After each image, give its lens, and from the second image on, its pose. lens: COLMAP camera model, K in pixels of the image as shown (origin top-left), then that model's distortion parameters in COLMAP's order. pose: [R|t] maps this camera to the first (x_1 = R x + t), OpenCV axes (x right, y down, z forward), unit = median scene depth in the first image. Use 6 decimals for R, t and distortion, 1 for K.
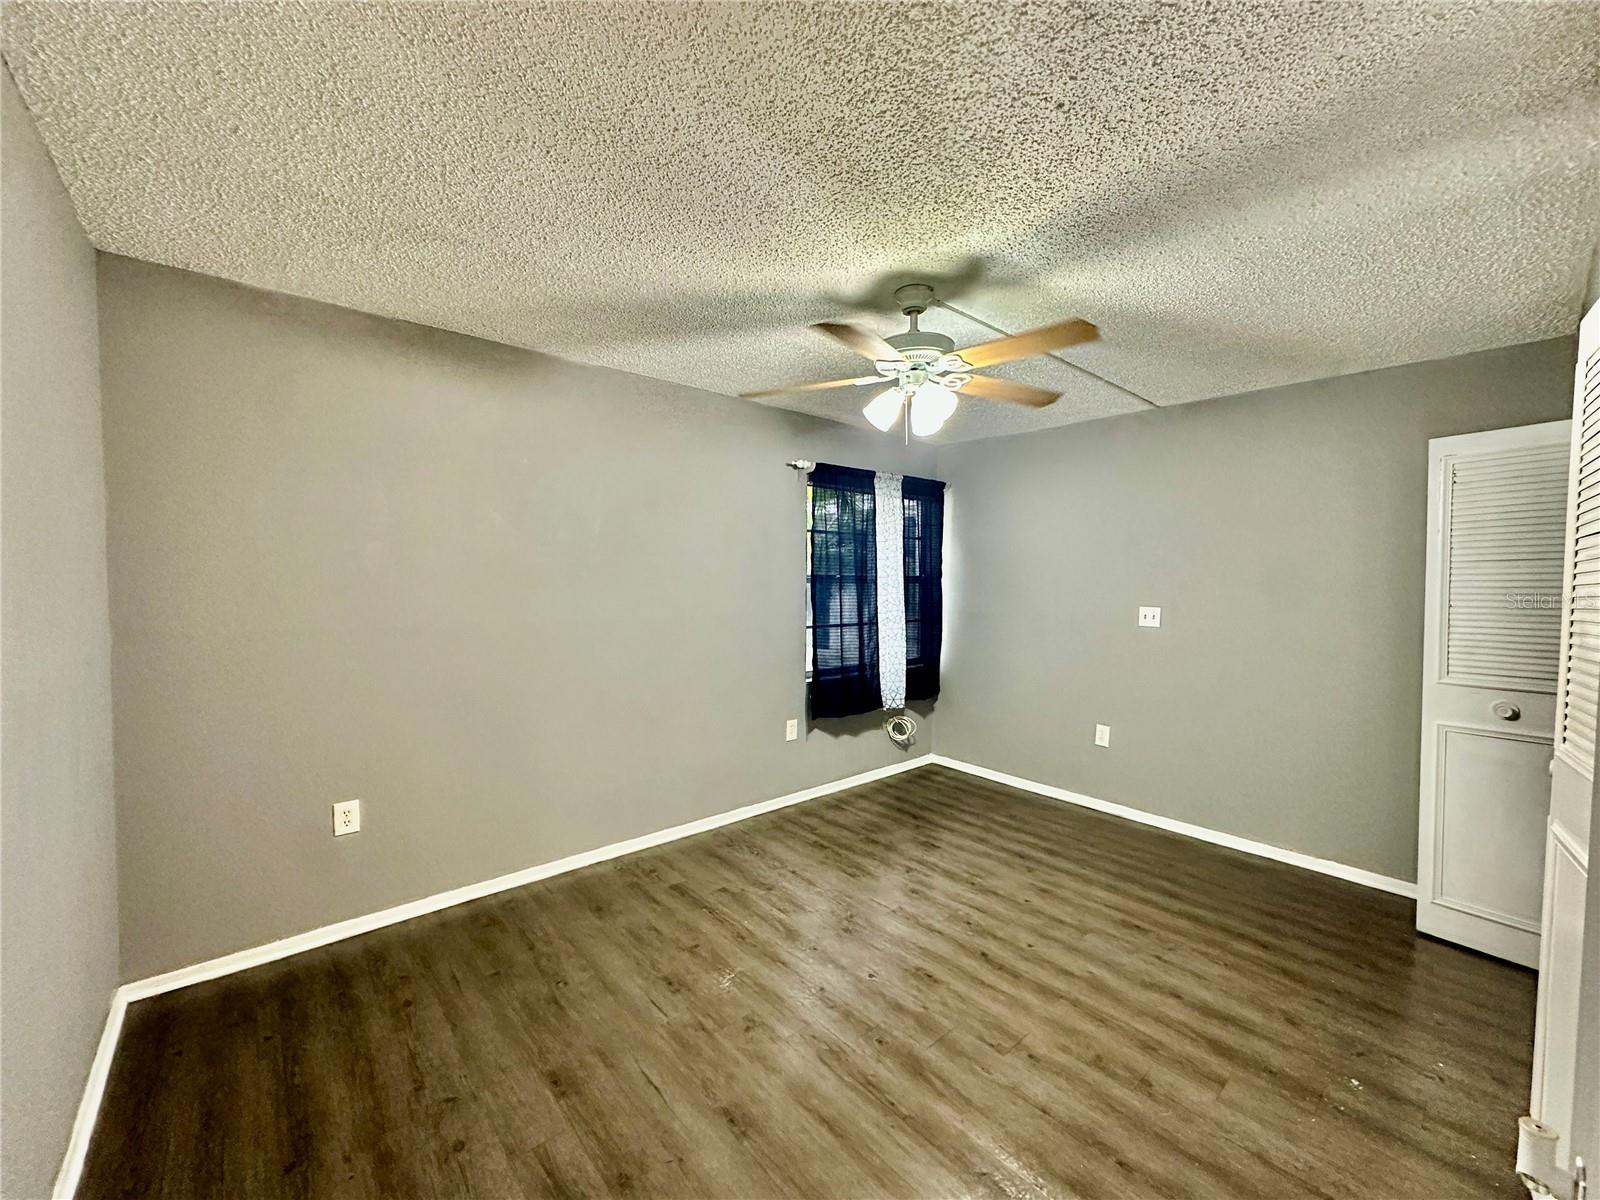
lens RADIAL K [[636.7, 0, 799.4], [0, 636.7, 601.0], [0, 0, 1]] dist [-0.003093, 0.000418]
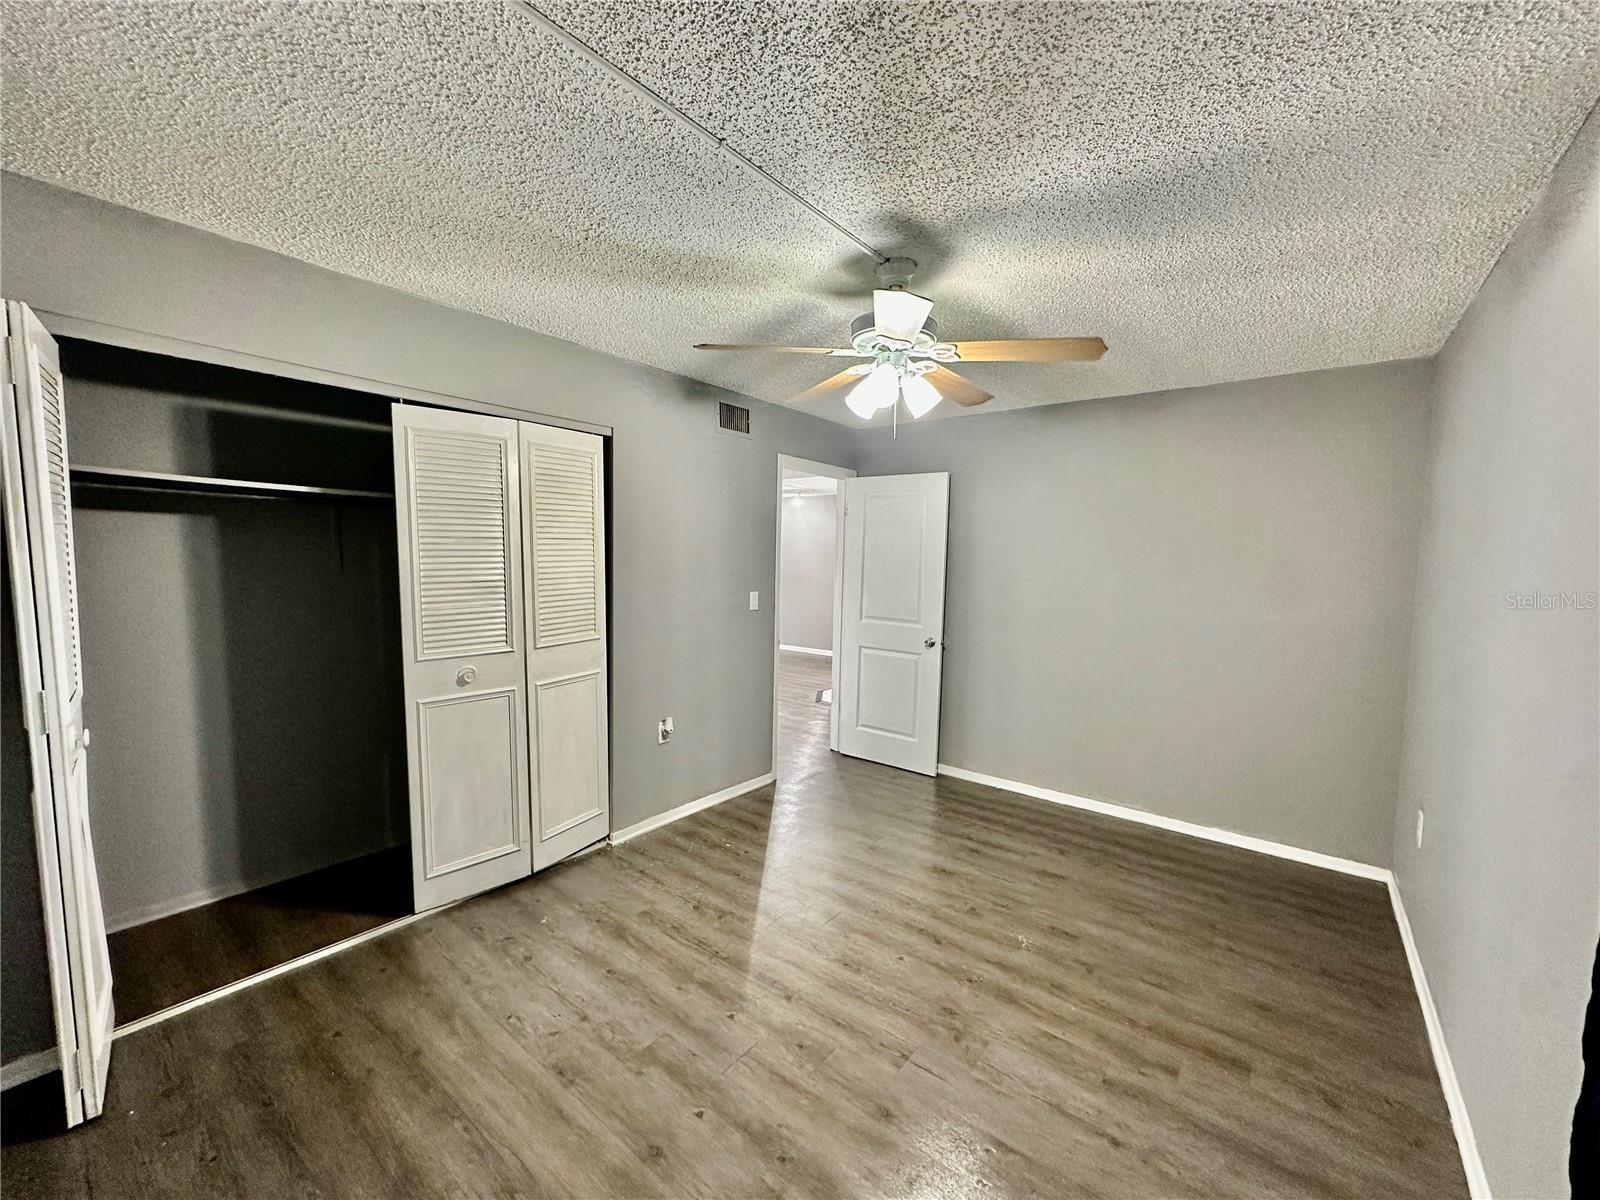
lens RADIAL K [[636.7, 0, 802.3], [0, 636.7, 605.6], [0, 0, 1]] dist [-0.003093, 0.000418]
pose [[-0.981252, -0.014748, -0.192163, 0.440786], [-0.037406, 0.992681, 0.114825, -0.084039], [0.189063, 0.119860, -0.974622, 1.763422]]
